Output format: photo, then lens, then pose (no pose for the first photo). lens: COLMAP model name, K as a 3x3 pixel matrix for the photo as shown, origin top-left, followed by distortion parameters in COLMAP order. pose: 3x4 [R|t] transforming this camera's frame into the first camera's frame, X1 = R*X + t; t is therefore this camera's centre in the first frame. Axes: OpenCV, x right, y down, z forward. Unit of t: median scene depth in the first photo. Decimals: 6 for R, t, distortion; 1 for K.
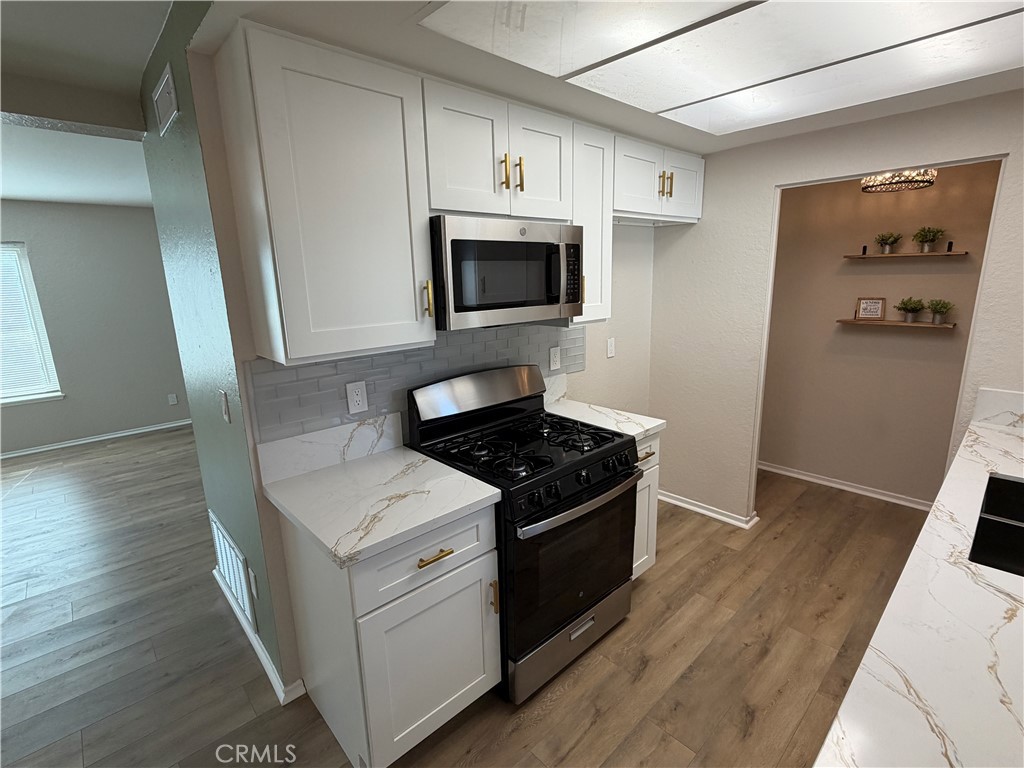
lens RADIAL K [[487.9, 0, 513.7], [0, 487.9, 385.8], [0, 0, 1]] dist [0.002690, -0.000626]
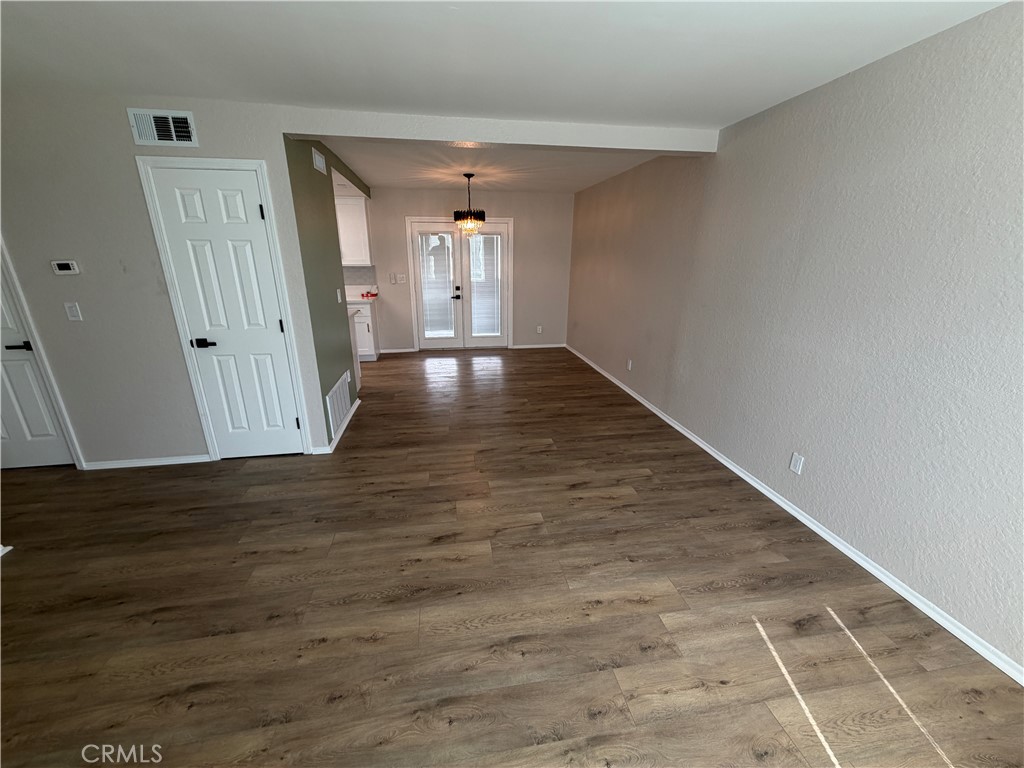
lens RADIAL K [[407.2, 0, 508.3], [0, 407.2, 383.4], [0, 0, 1]] dist [-0.001406, 0.000349]
pose [[-0.833592, -0.148480, 0.532051, -1.725858], [0.137902, 0.876758, 0.460736, -0.279017], [-0.534890, 0.457437, -0.710383, 1.552779]]
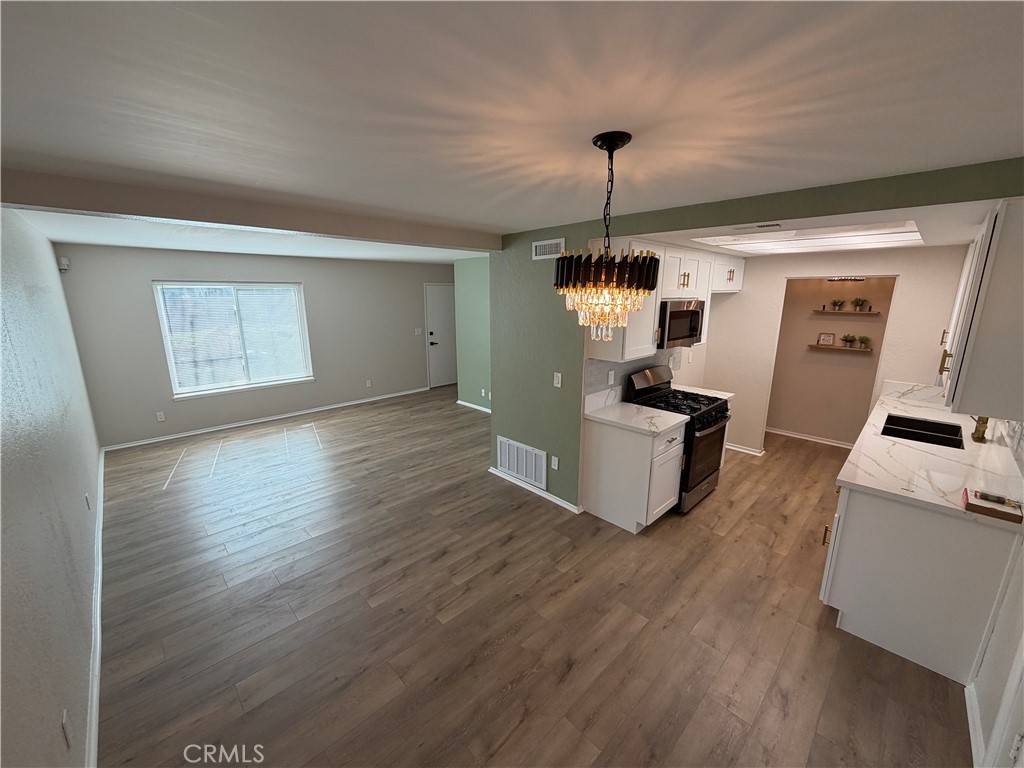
lens RADIAL K [[407.2, 0, 509.2], [0, 407.2, 385.6], [0, 0, 1]] dist [-0.001406, 0.000349]
pose [[0.999542, 0.020766, 0.022030, -0.607129], [-0.020781, 0.999784, 0.000487, 0.050178], [-0.022015, -0.000945, 0.999757, -0.621127]]
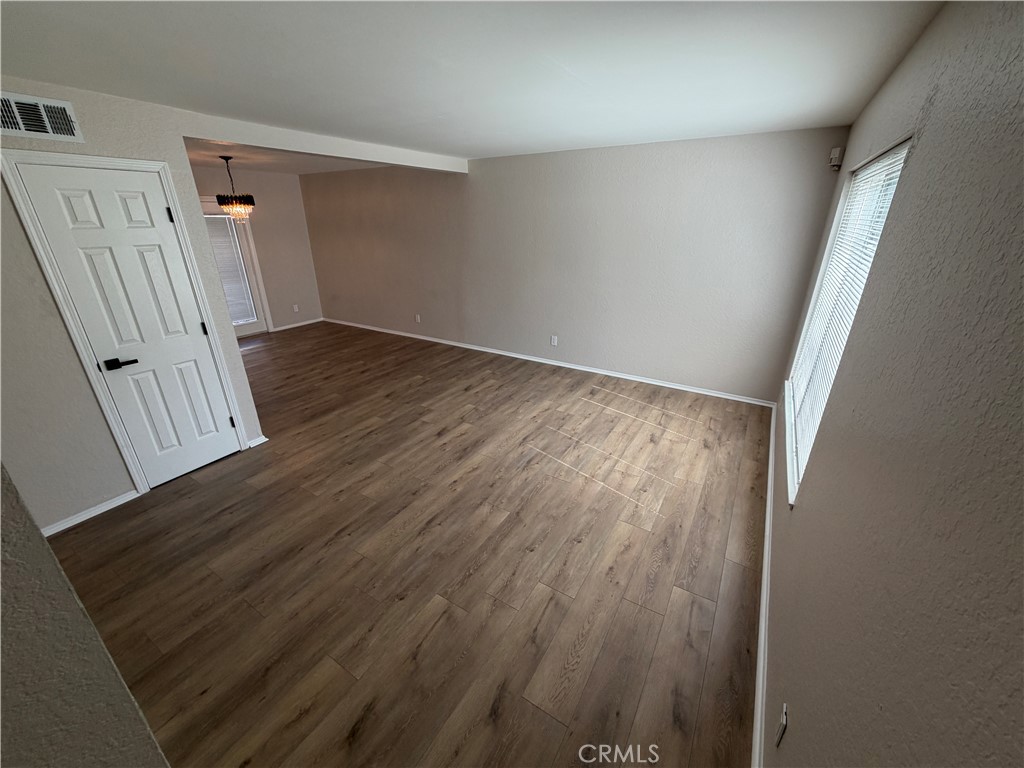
lens RADIAL K [[407.2, 0, 507.3], [0, 407.2, 382.9], [0, 0, 1]] dist [-0.001406, 0.000349]
pose [[-0.965123, 0.123979, -0.230579, -1.117273], [-0.031130, 0.820161, 0.571285, -0.531477], [0.259939, 0.558539, -0.787697, 2.201095]]
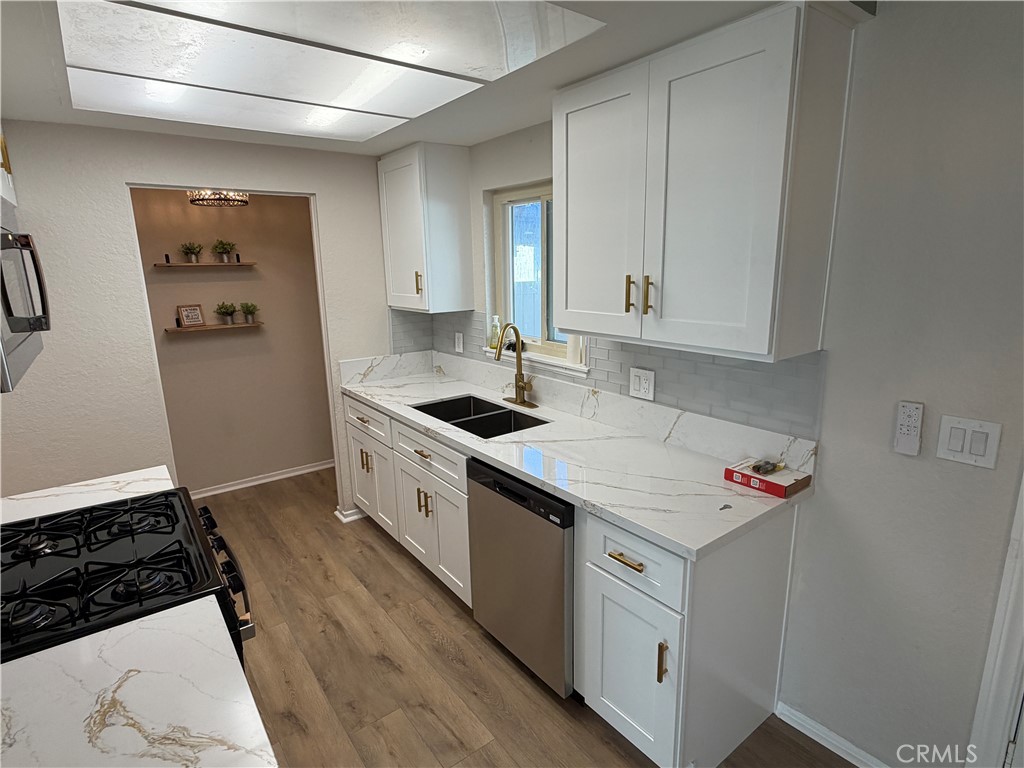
lens RADIAL K [[543.2, 0, 510.5], [0, 543.2, 387.3], [0, 0, 1]] dist [-0.003831, 0.001363]
pose [[0.103630, -0.198527, 0.974601, -0.415797], [0.237637, 0.956441, 0.169559, -0.058575], [-0.965810, 0.214030, 0.146294, 0.268262]]
